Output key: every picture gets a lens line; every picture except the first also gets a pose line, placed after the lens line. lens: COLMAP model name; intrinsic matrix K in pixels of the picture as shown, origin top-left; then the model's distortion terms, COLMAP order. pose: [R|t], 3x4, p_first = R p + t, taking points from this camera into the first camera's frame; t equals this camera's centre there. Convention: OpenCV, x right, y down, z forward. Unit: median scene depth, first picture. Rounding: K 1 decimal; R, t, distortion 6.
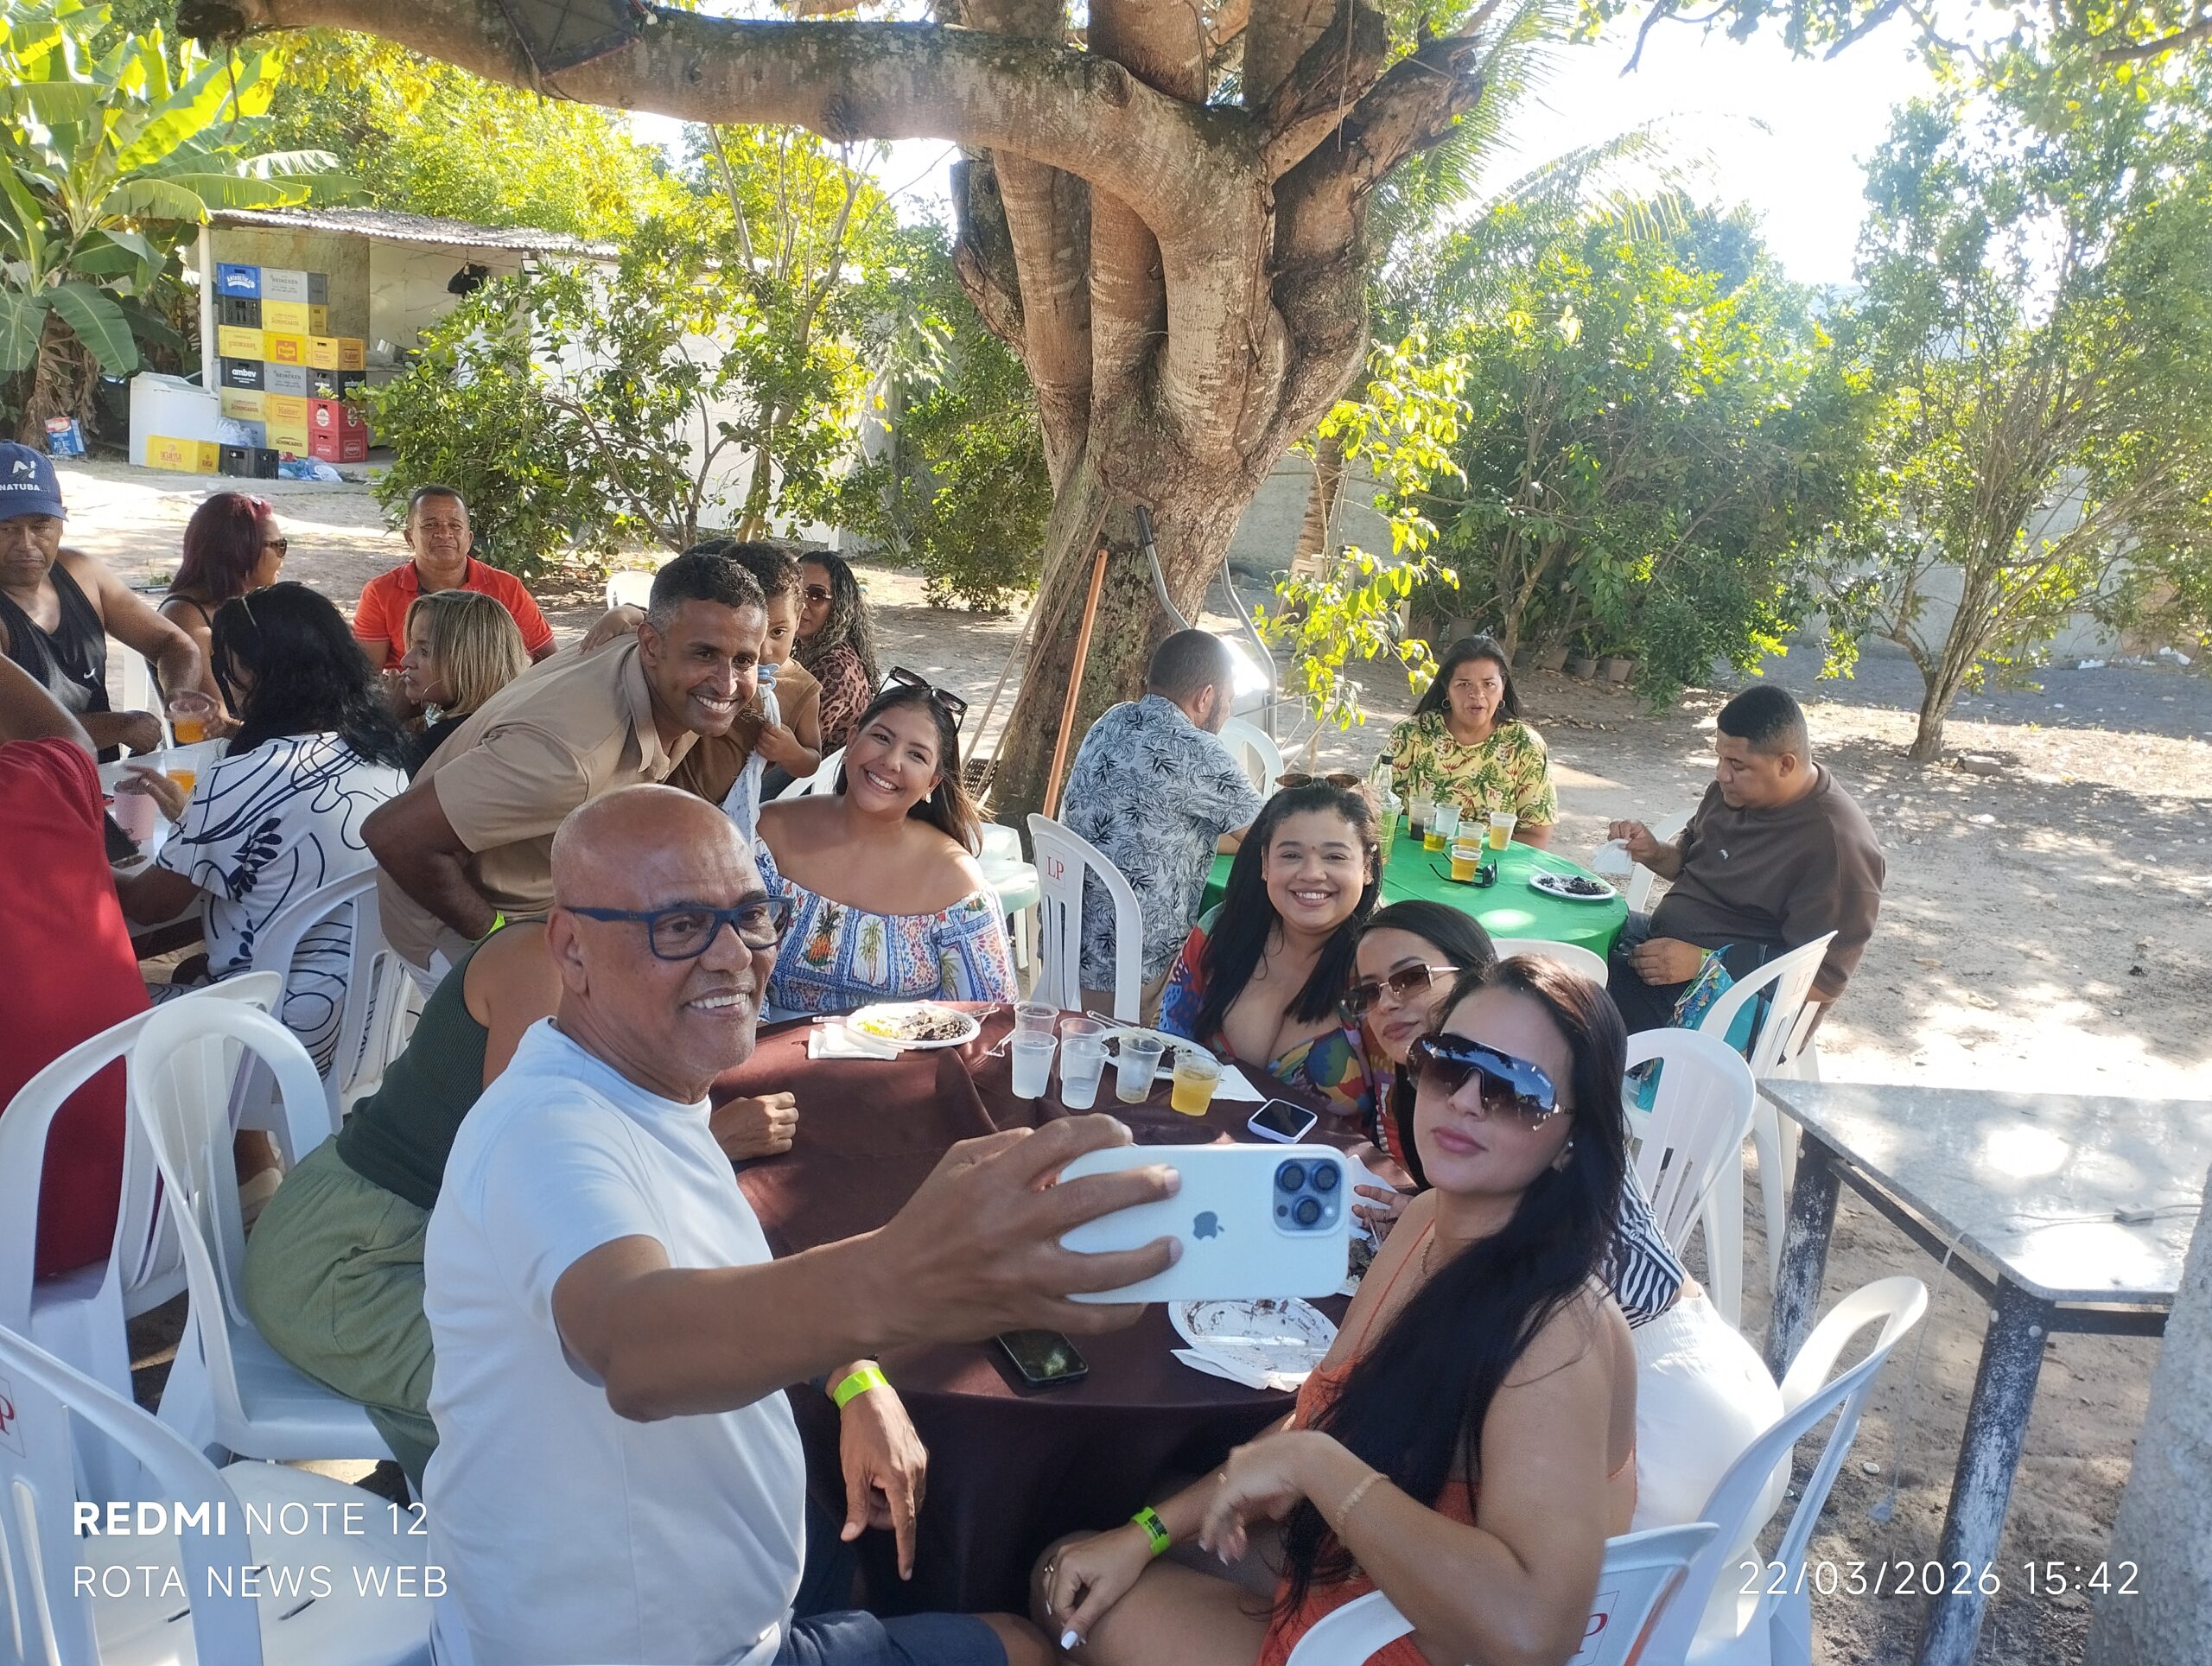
lens RADIAL K [[1823.3, 0, 1106.0], [0, 1823.3, 833.0], [0, 0, 1]] dist [0.104499, -0.130273]
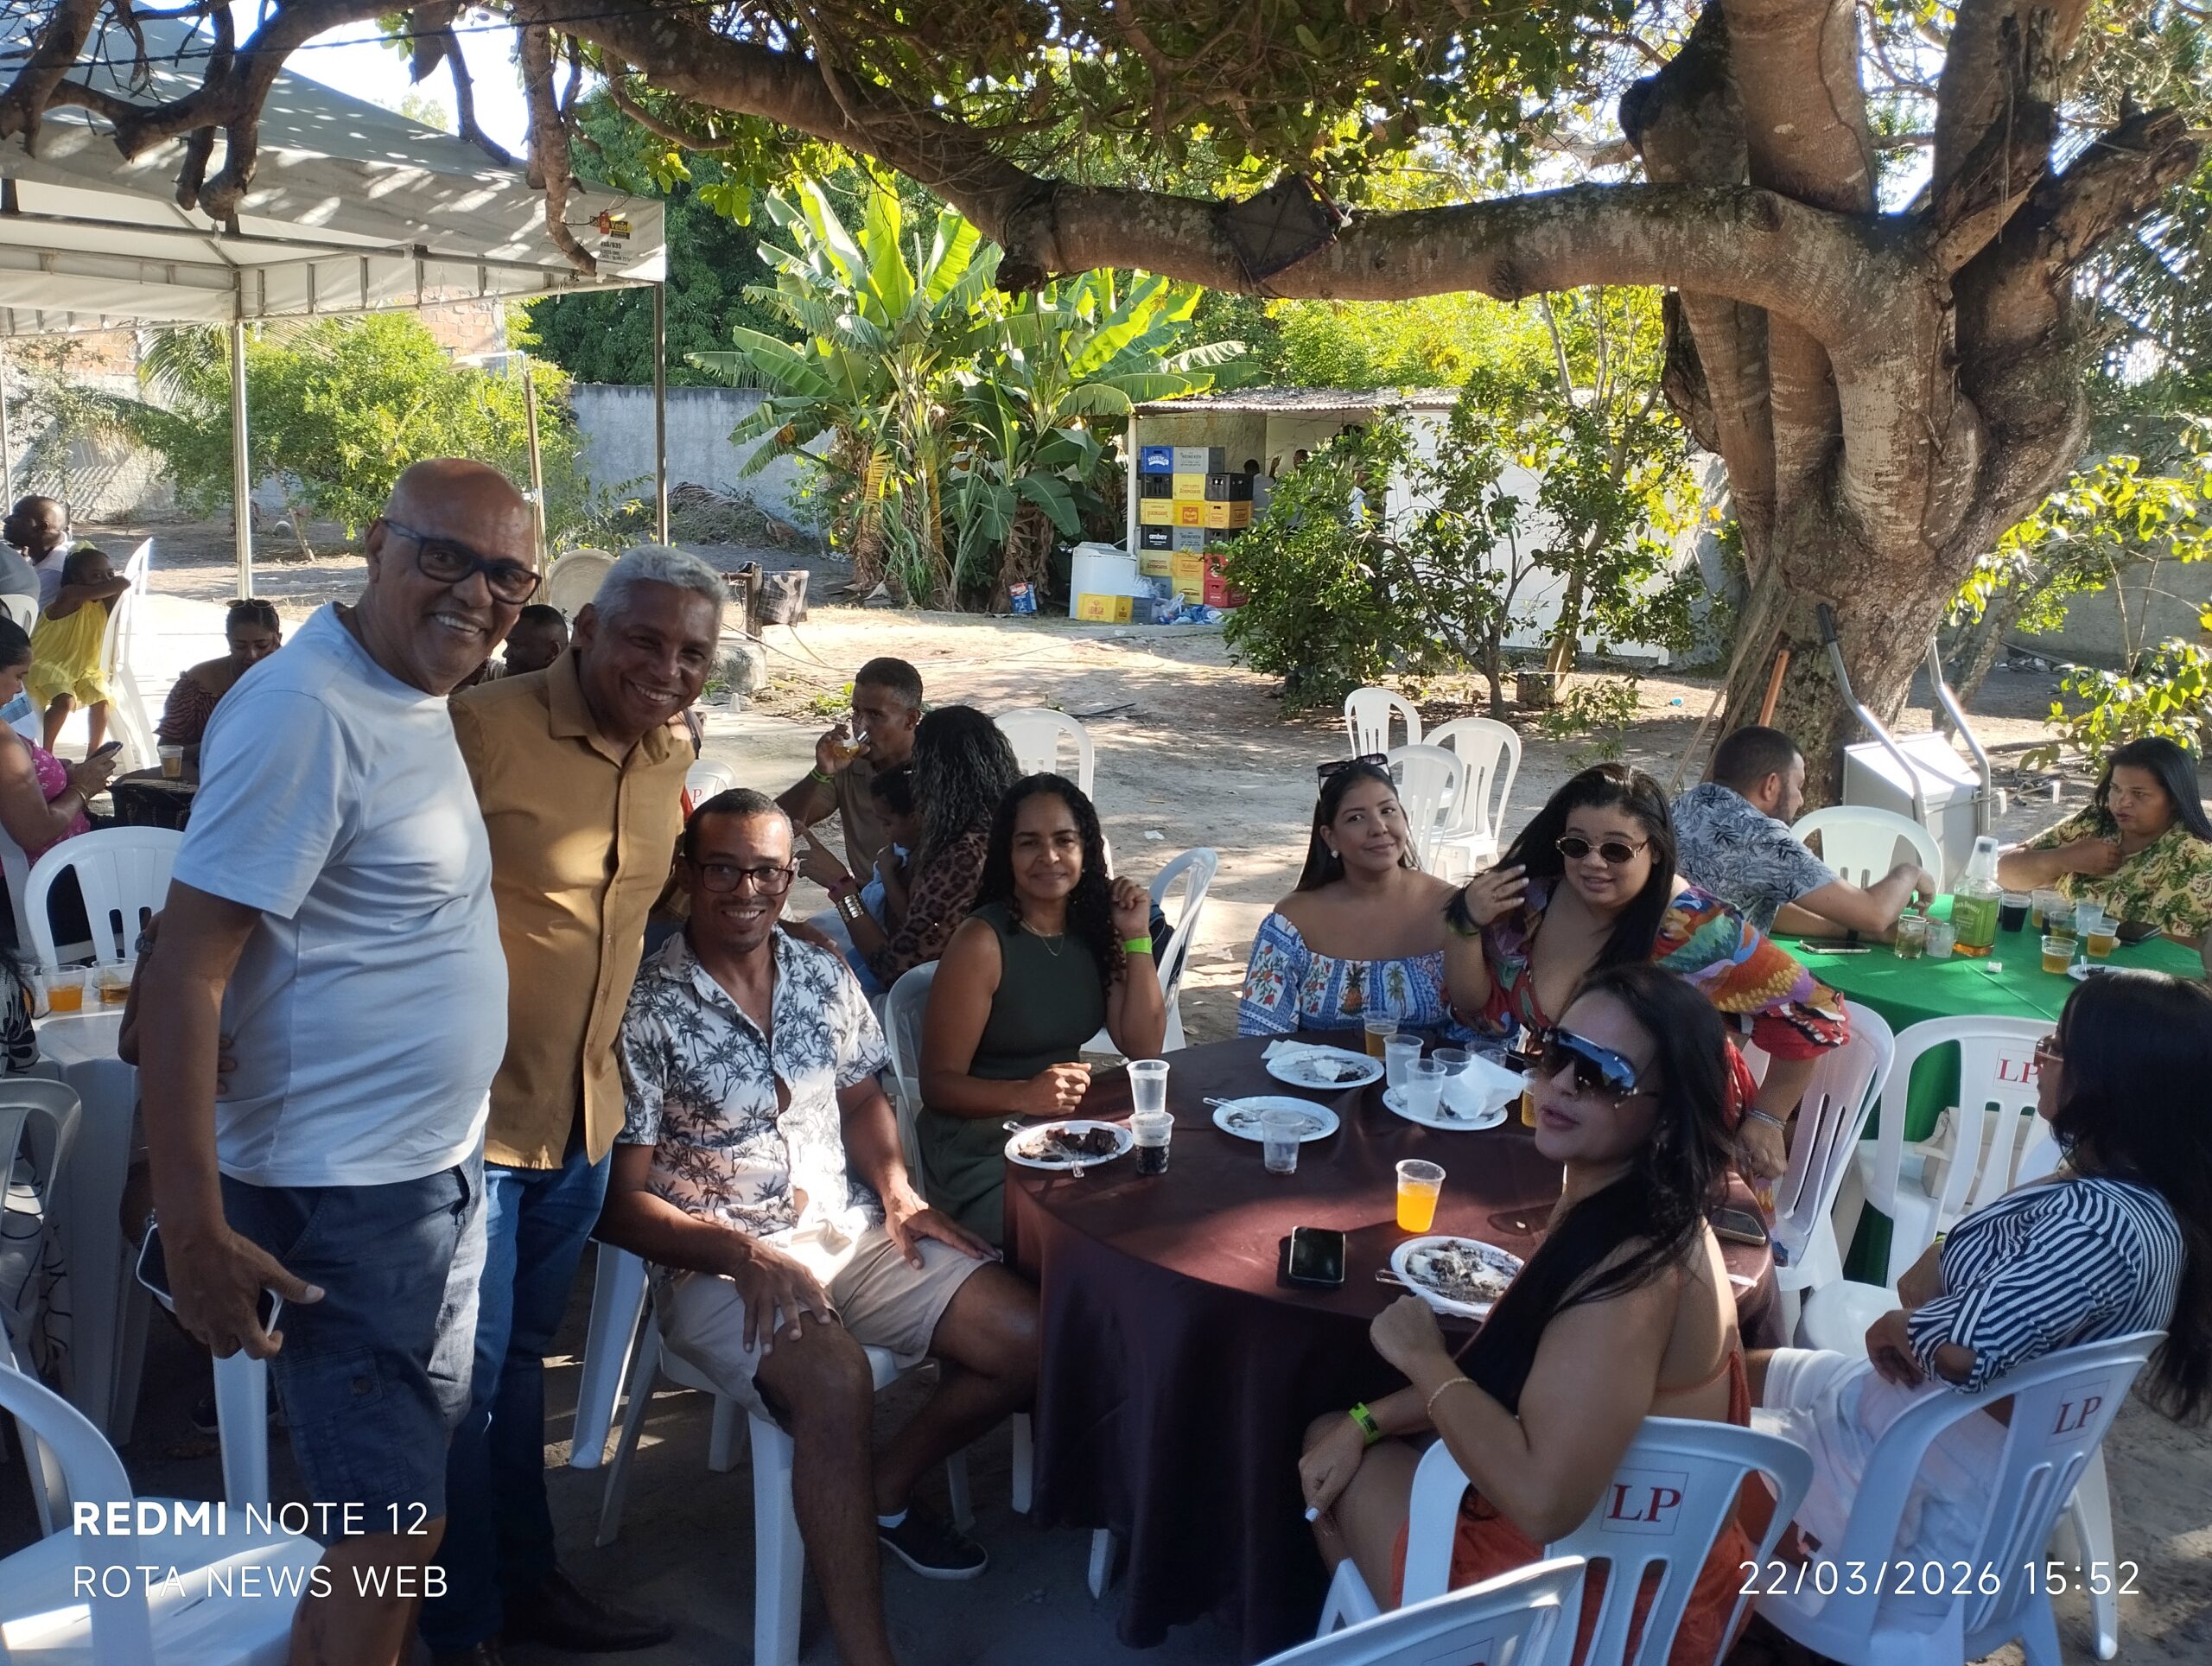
lens RADIAL K [[1823.3, 0, 1106.0], [0, 1823.3, 833.0], [0, 0, 1]] dist [0.104499, -0.130273]
pose [[0.883957, 0.010704, -0.467446, 0.070340], [-0.042312, 0.997467, -0.057172, 0.010319], [0.465650, 0.070316, 0.882171, -0.034661]]
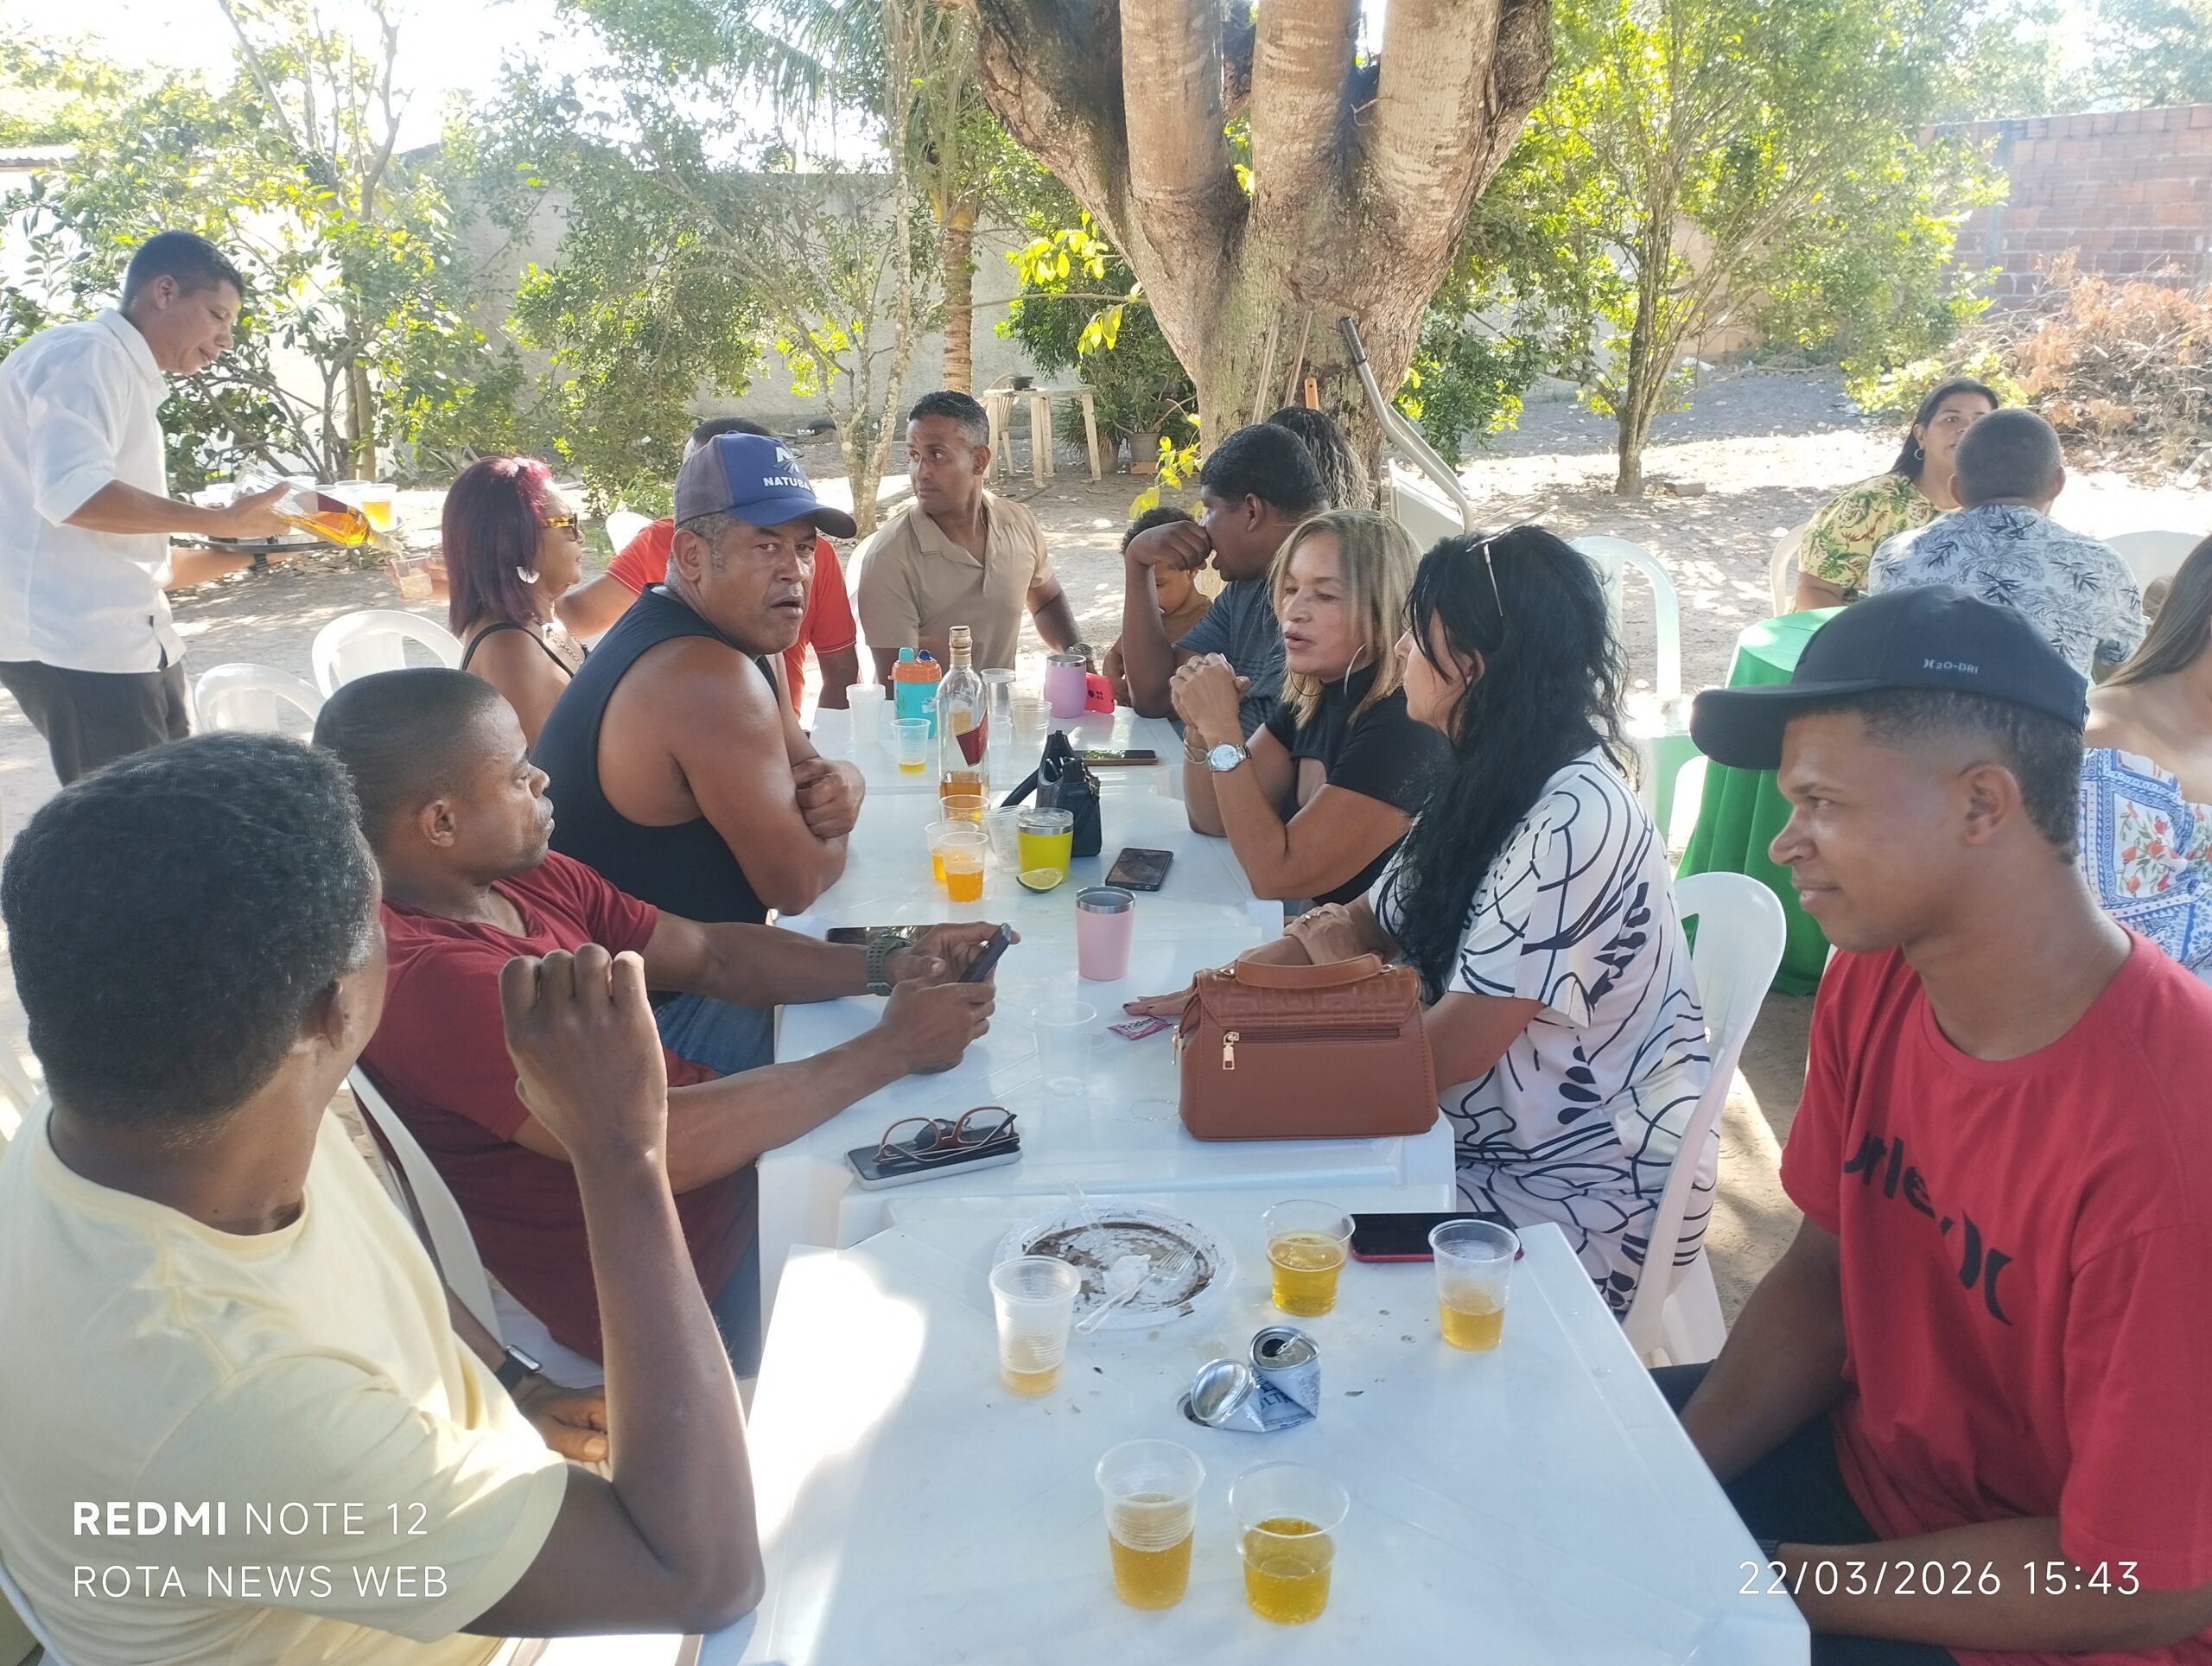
lens RADIAL K [[1823.3, 0, 1106.0], [0, 1823.3, 833.0], [0, 0, 1]] dist [0.104499, -0.130273]
pose [[0.932165, -0.225311, 0.283379, -0.181747], [0.201472, 0.973181, 0.111029, -0.030508], [-0.300796, -0.046404, 0.952559, 0.101381]]
